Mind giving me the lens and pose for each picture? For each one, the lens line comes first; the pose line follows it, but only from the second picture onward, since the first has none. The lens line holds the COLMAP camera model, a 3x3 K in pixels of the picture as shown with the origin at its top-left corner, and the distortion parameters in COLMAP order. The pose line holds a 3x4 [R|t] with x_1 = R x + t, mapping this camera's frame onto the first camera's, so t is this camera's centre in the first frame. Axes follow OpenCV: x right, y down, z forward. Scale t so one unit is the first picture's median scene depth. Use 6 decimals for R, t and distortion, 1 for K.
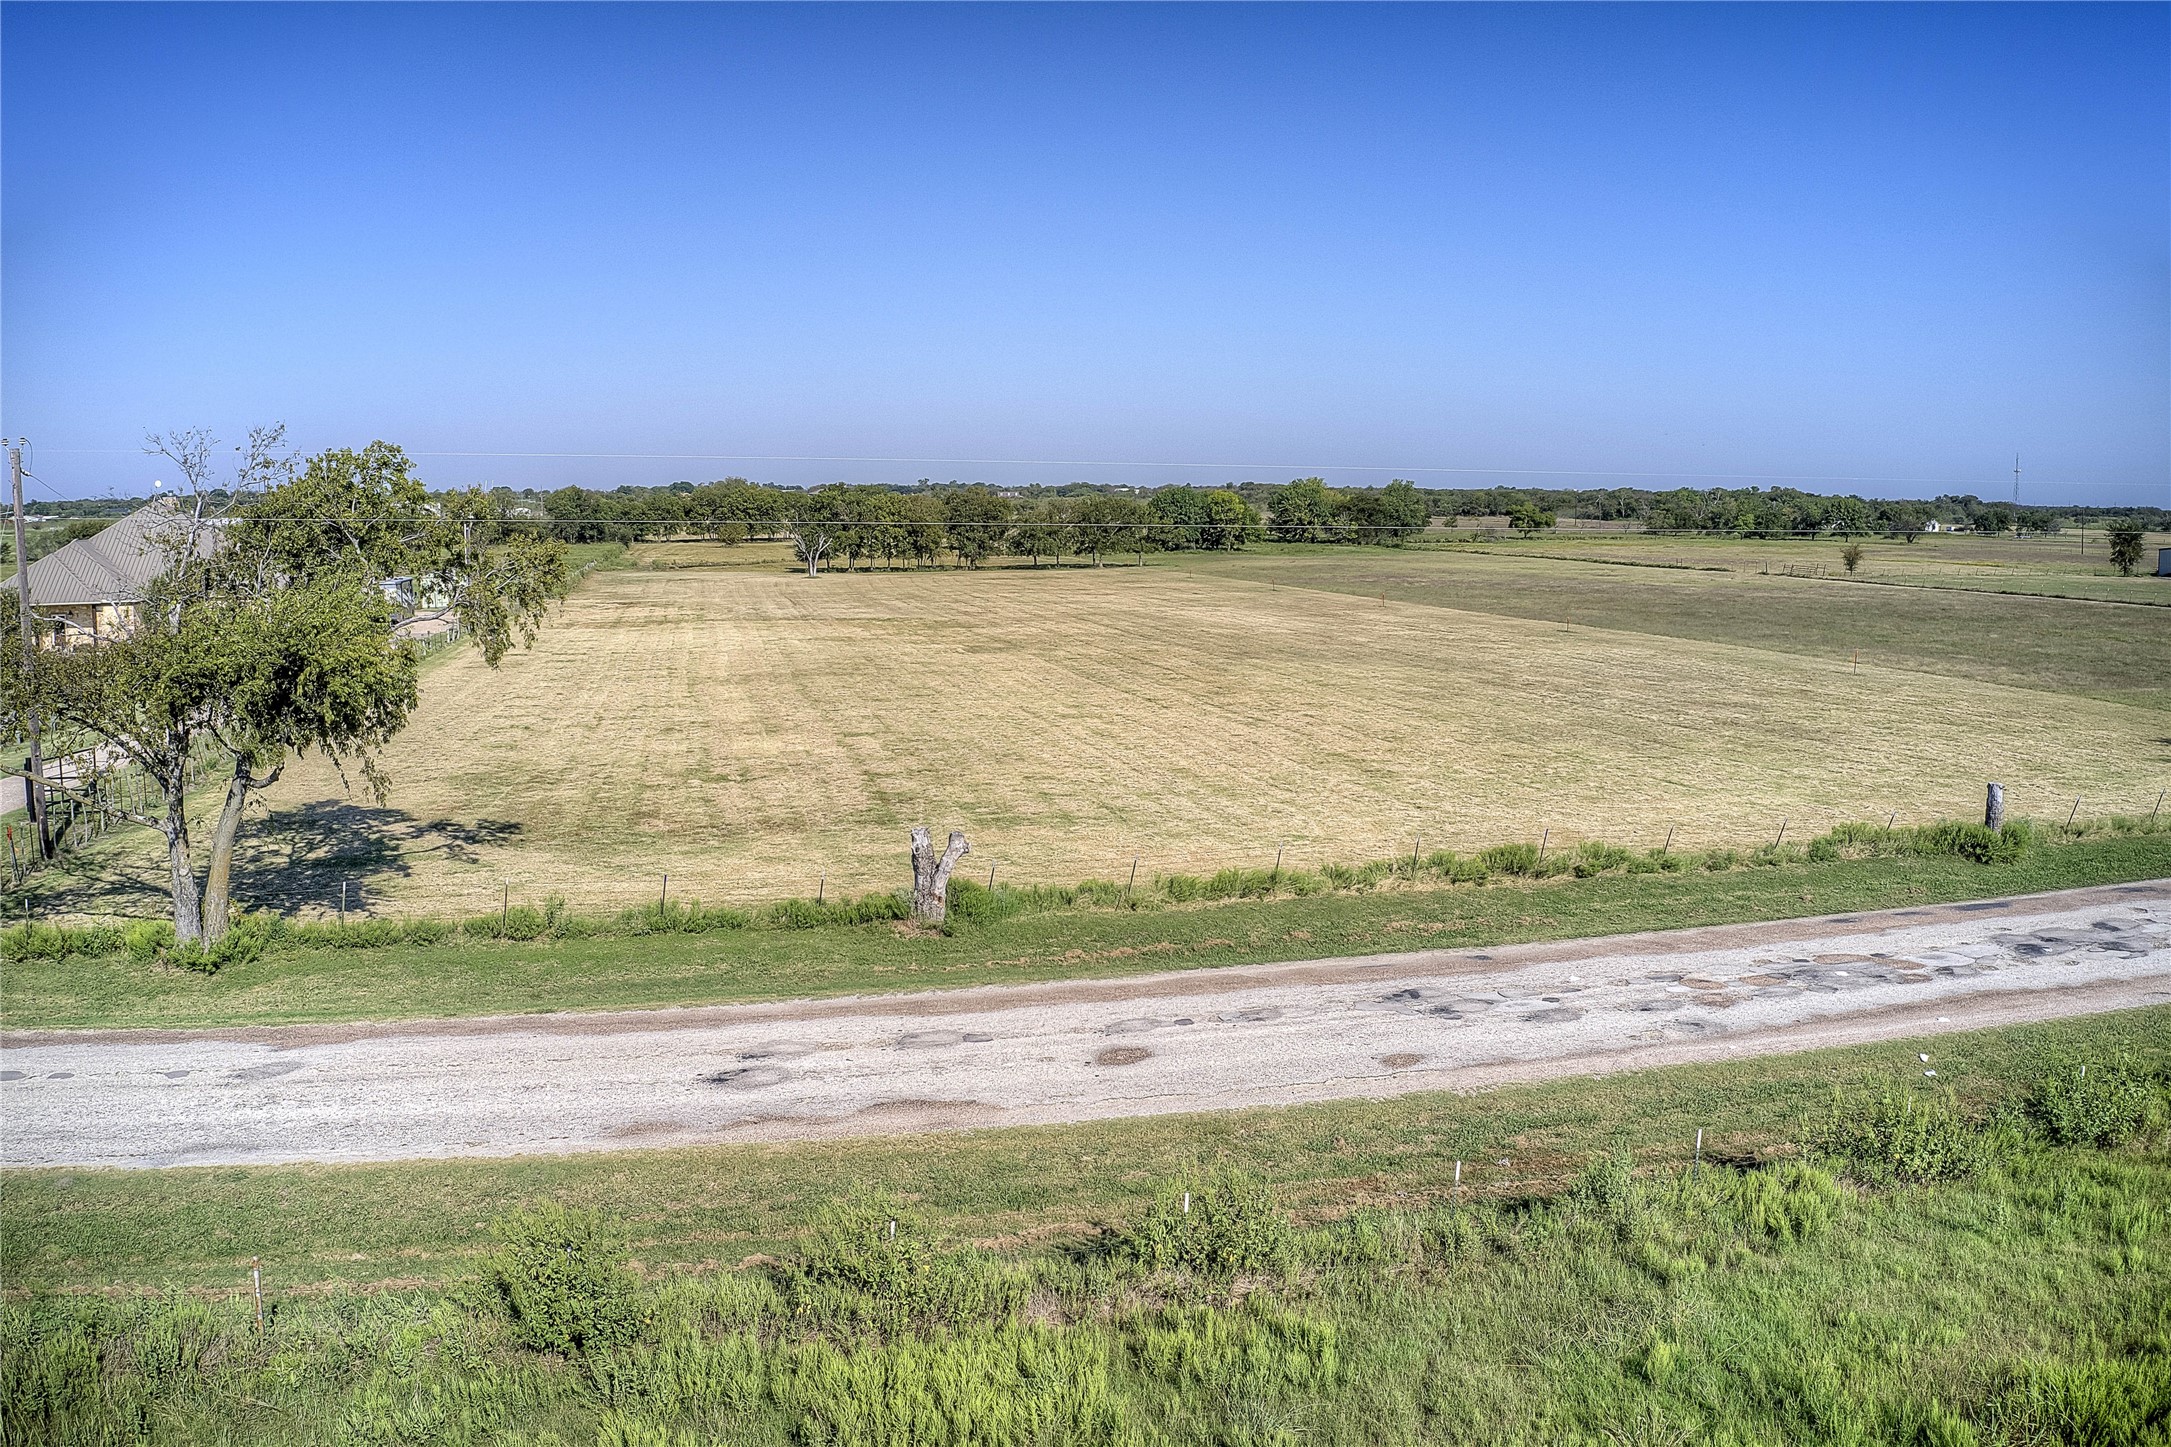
lens RADIAL K [[1700.5, 0, 1085.5], [0, 1700.5, 723.5], [0, 0, 1]] dist [-0.189022, 0.036808]
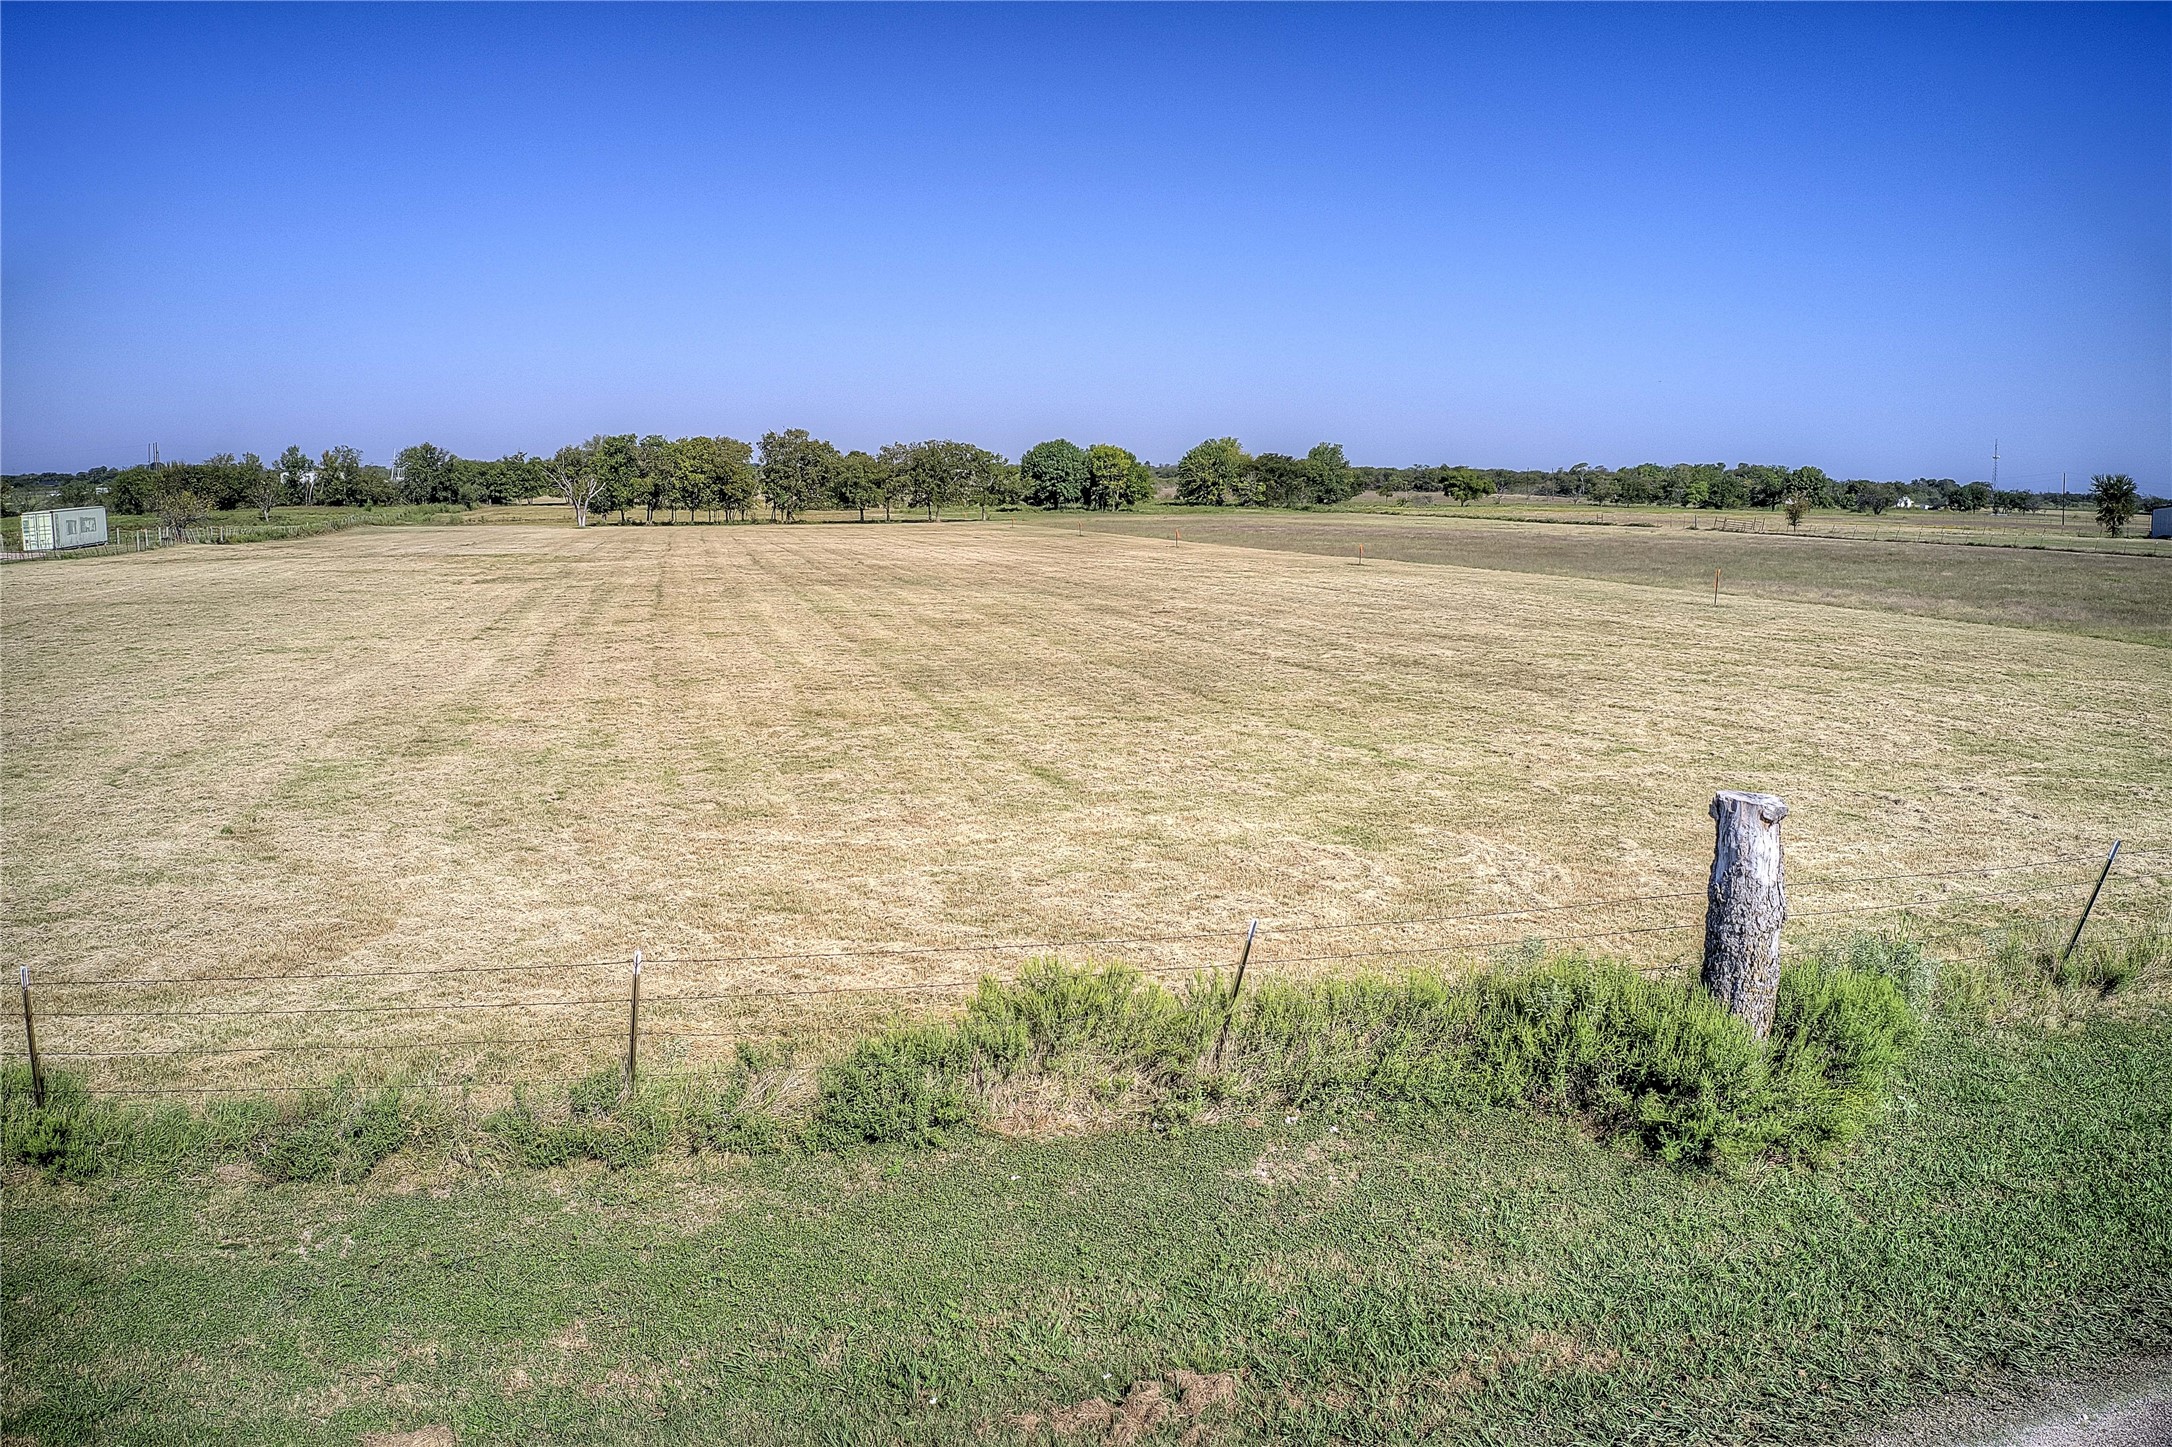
lens RADIAL K [[1701.3, 0, 1086.0], [0, 1701.3, 723.5], [0, 0, 1]] dist [-0.189022, 0.036808]
pose [[0.999907, 0.005338, 0.012555, 0.076819], [-0.005450, 0.999945, 0.008938, 0.004111], [-0.012507, -0.009005, 0.999881, 0.125396]]
